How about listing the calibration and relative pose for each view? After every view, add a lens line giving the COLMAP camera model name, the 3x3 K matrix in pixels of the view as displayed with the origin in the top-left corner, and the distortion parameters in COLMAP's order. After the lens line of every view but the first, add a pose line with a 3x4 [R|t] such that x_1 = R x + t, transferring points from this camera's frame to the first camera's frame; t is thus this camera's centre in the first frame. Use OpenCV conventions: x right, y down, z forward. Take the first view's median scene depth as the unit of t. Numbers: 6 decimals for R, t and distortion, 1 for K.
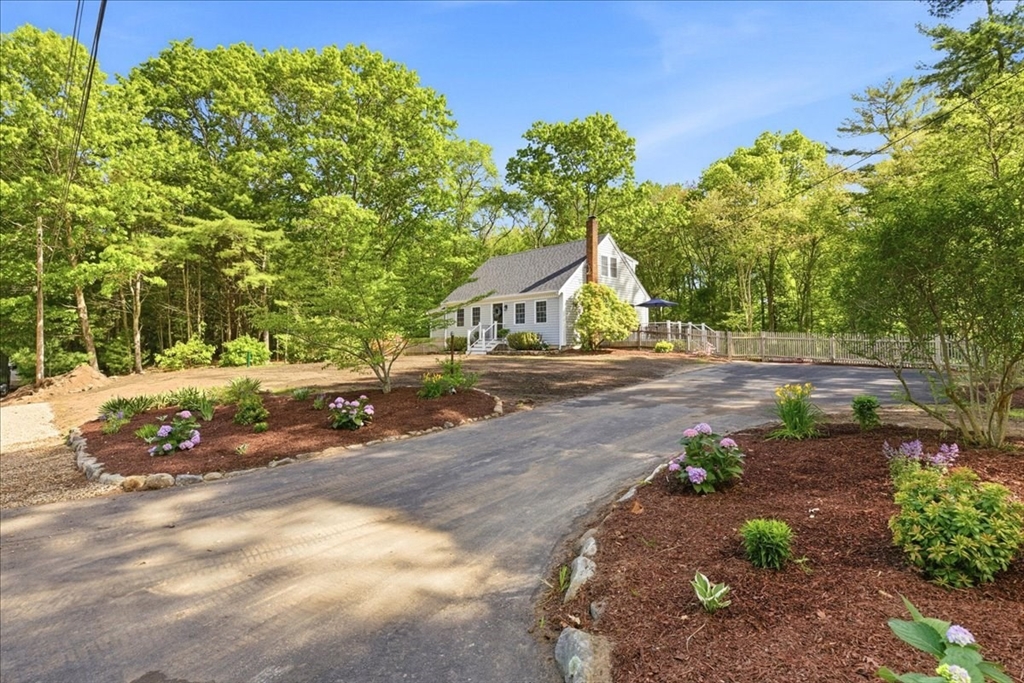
lens RADIAL K [[408.5, 0, 512.0], [0, 408.5, 341.5], [0, 0, 1]] dist [-0.000204, 0.000123]
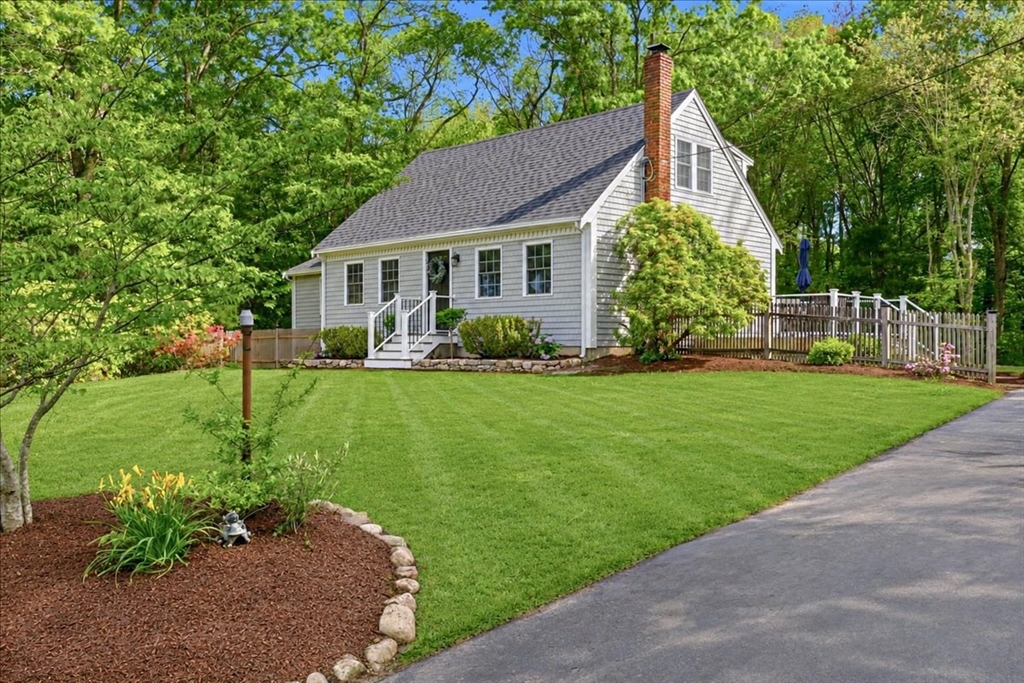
lens RADIAL K [[766.6, 0, 512.0], [0, 766.6, 341.5], [0, 0, 1]] dist [-0.001805, 0.000185]
pose [[0.998776, 0.000987, 0.049453, 0.003551], [-0.001232, 0.999987, 0.004919, -0.000160], [-0.049447, -0.004974, 0.998764, 0.180563]]
